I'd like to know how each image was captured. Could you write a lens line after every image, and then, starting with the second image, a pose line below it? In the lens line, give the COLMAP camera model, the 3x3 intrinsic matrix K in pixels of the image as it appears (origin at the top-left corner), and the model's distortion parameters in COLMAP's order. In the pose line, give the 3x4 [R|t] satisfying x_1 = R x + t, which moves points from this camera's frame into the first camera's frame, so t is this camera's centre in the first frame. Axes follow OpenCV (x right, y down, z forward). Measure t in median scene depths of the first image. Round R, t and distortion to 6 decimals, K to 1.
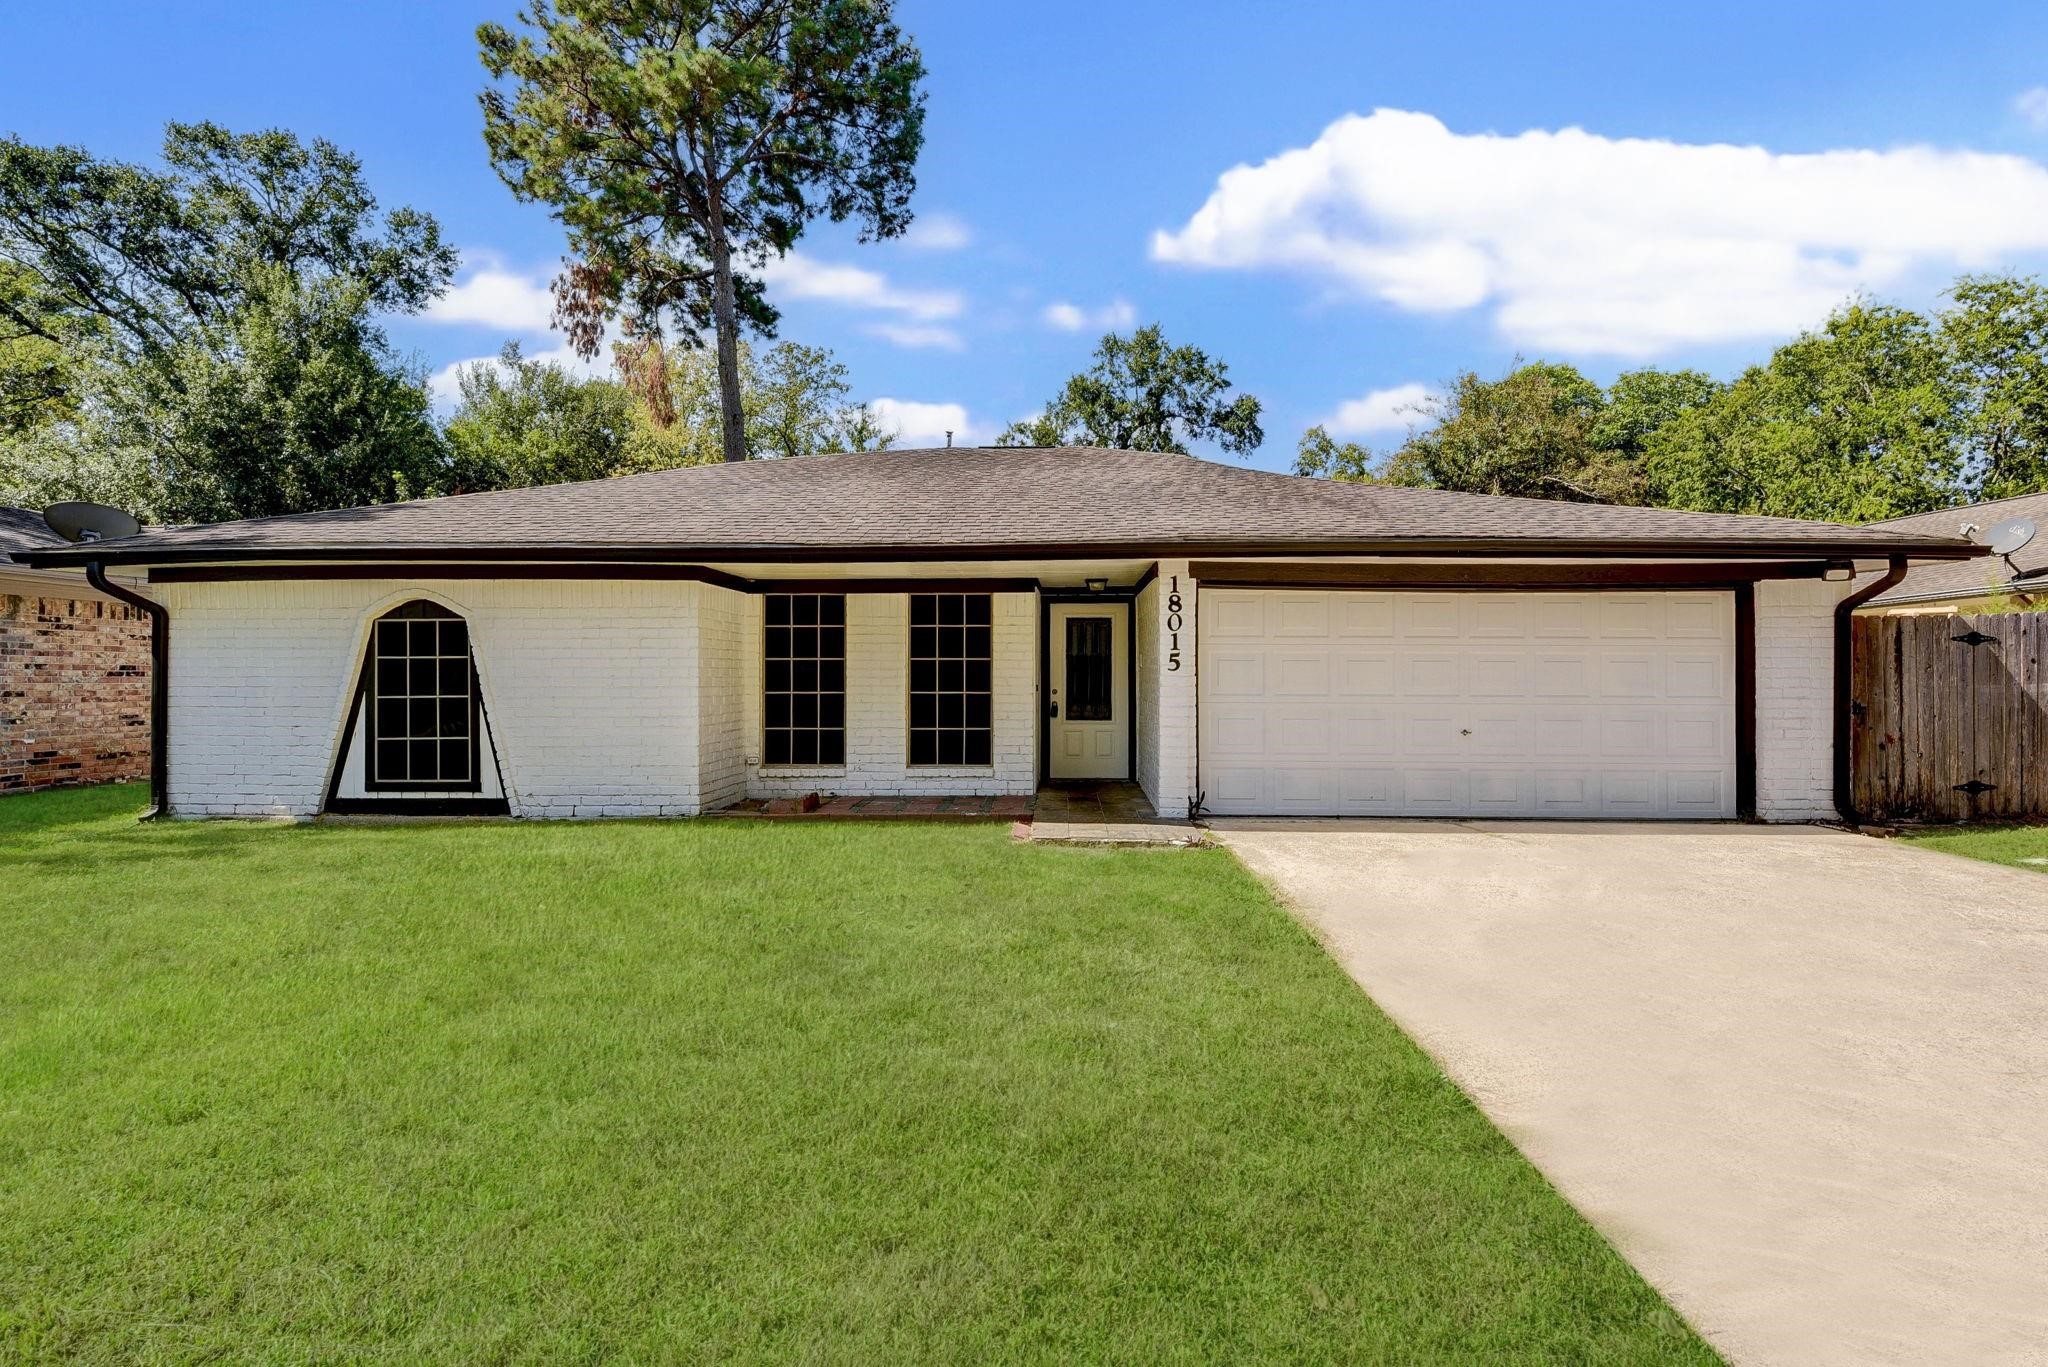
lens RADIAL K [[891.7, 0, 1031.4], [0, 891.7, 688.3], [0, 0, 1]] dist [0.012239, -0.007768]
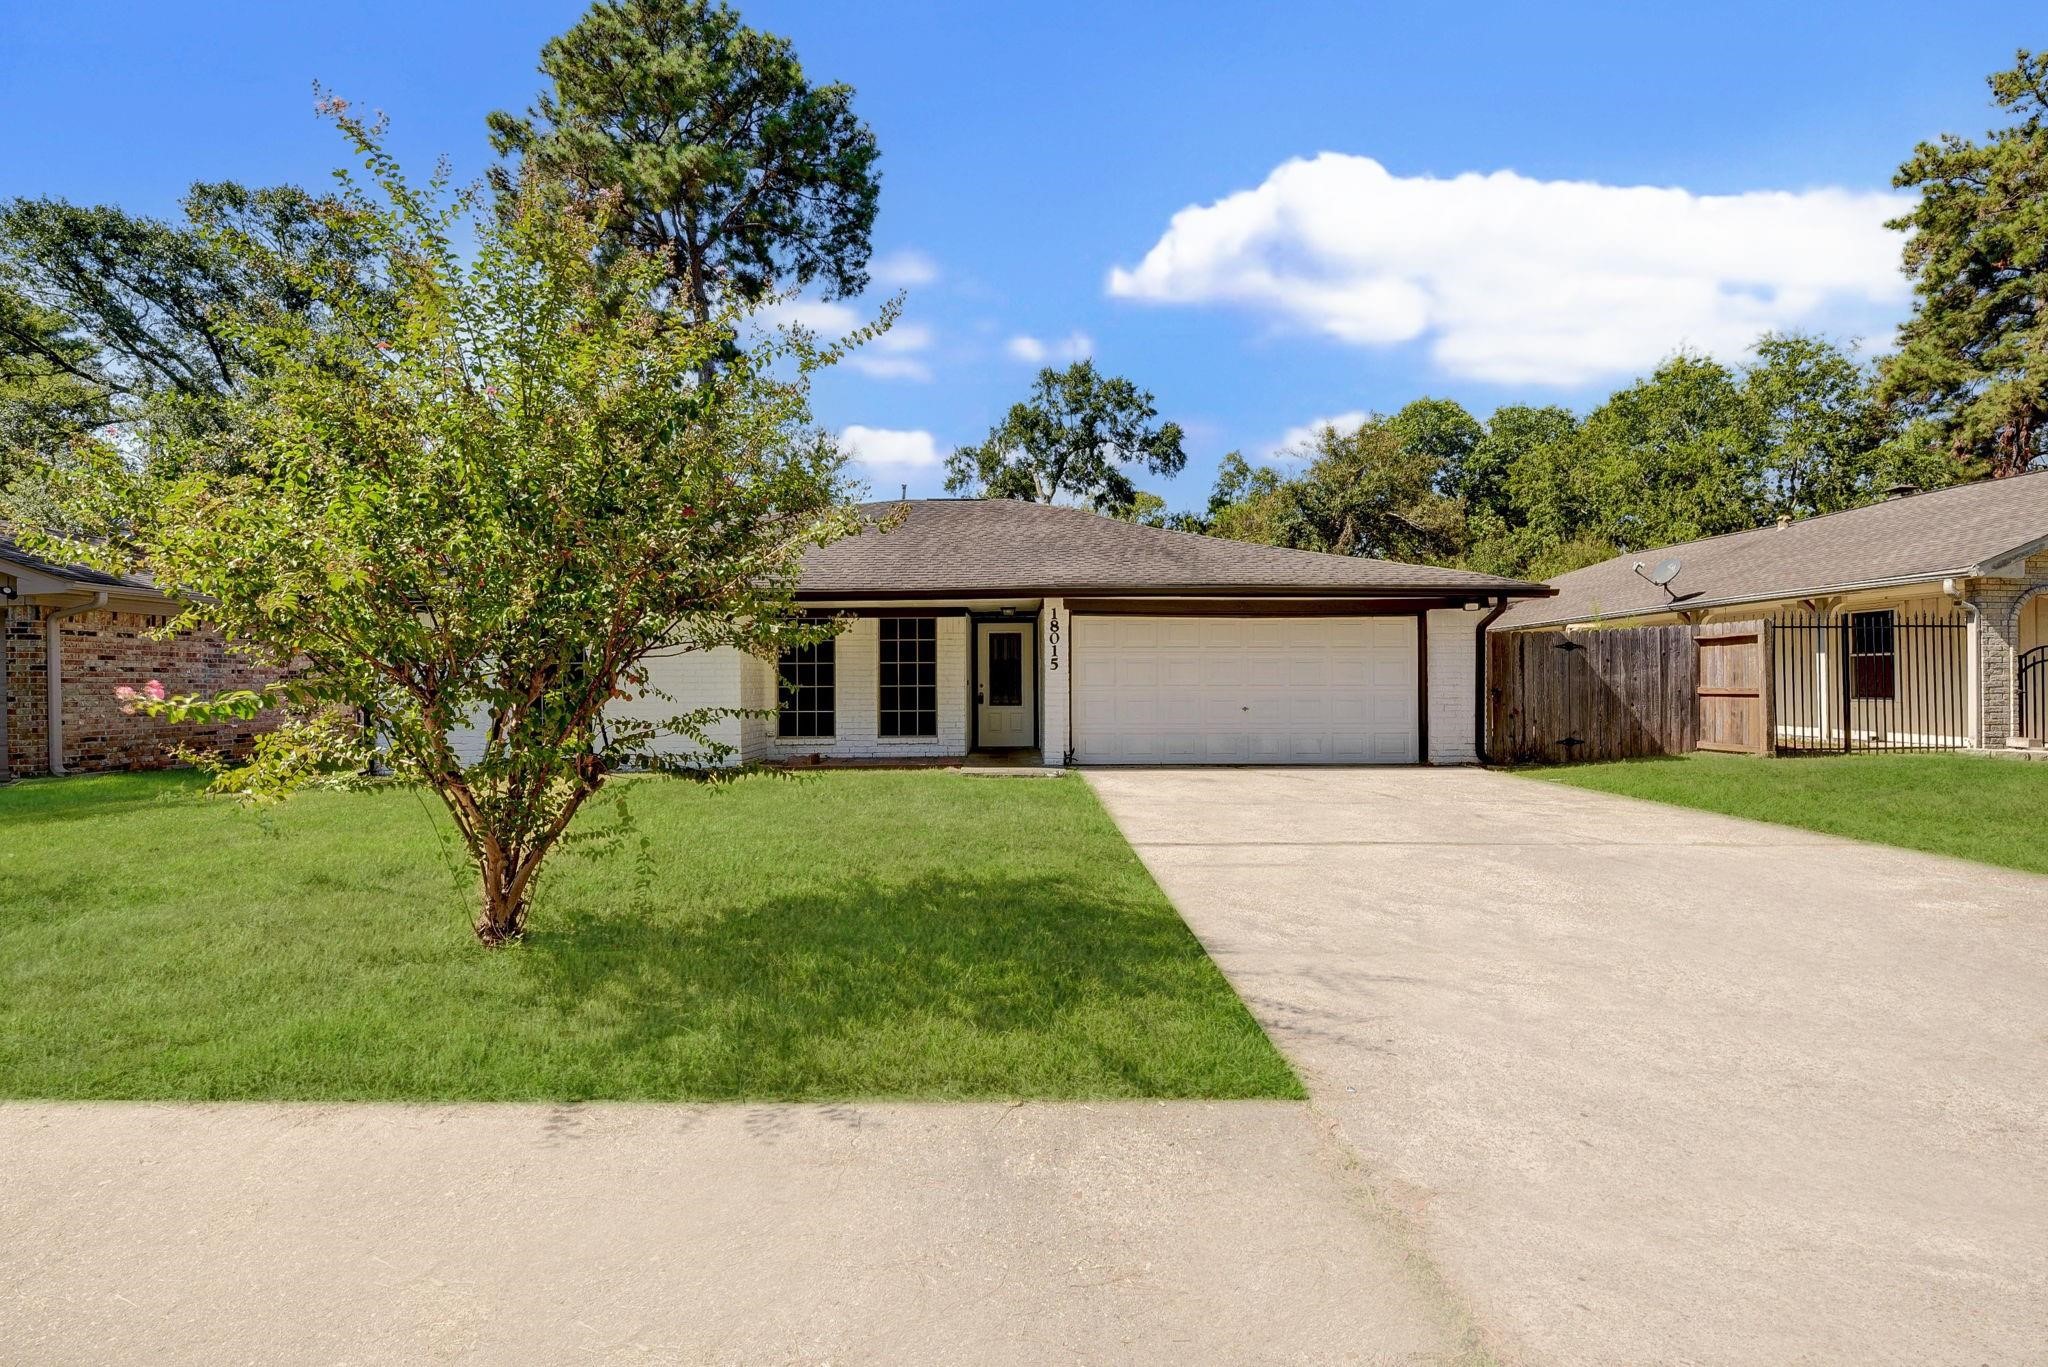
lens RADIAL K [[891.7, 0, 1015.0], [0, 891.7, 687.9], [0, 0, 1]] dist [0.012239, -0.007768]
pose [[0.999344, -0.005736, 0.035771, 0.010651], [0.005892, 0.999974, -0.004268, 0.005249], [-0.035745, 0.004476, 0.999351, -0.154703]]
